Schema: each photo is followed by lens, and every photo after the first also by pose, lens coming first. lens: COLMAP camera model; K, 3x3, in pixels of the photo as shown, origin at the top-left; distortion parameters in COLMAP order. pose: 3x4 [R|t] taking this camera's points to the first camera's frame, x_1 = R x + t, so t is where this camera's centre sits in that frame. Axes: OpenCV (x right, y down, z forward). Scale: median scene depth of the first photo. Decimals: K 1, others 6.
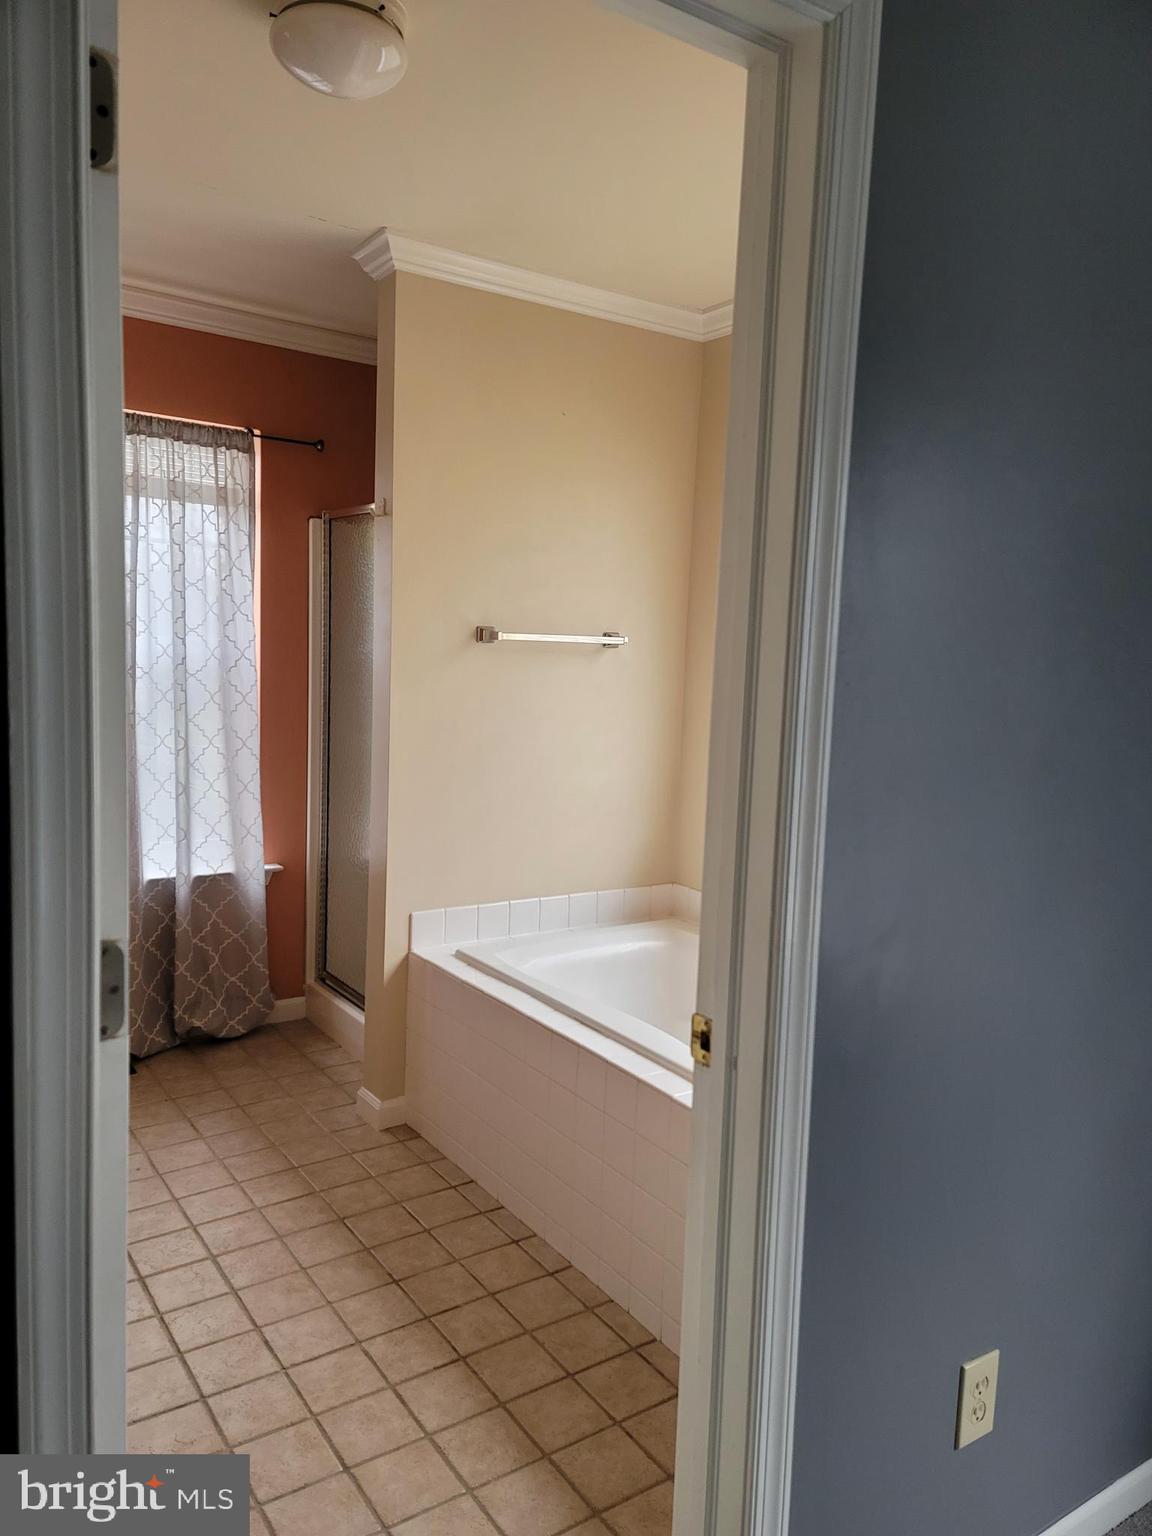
lens RADIAL K [[1125.8, 0, 576.0], [0, 1125.8, 768.0], [0, 0, 1]] dist [0.074506, -0.062613]
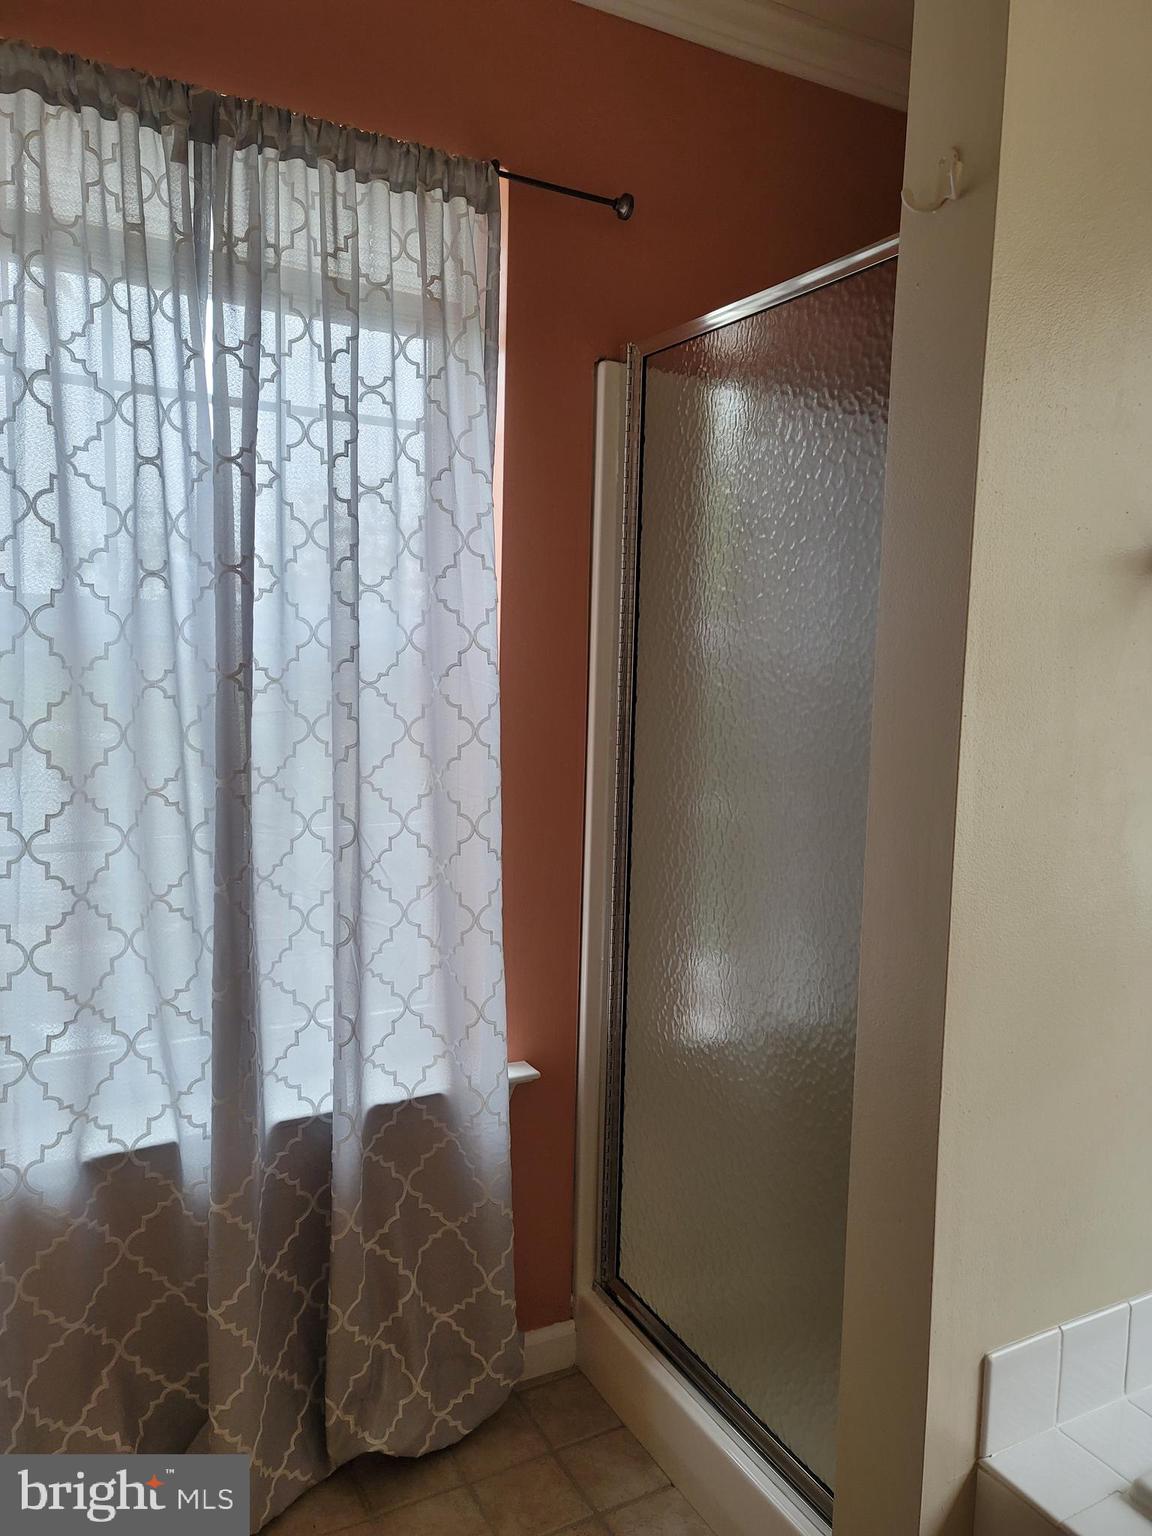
lens RADIAL K [[1125.8, 0, 576.0], [0, 1125.8, 768.0], [0, 0, 1]] dist [0.074506, -0.062613]
pose [[0.992342, -0.002117, -0.123505, -0.194436], [-0.000972, 0.999688, -0.024939, -0.035334], [0.123519, 0.024868, 0.992031, 0.543933]]
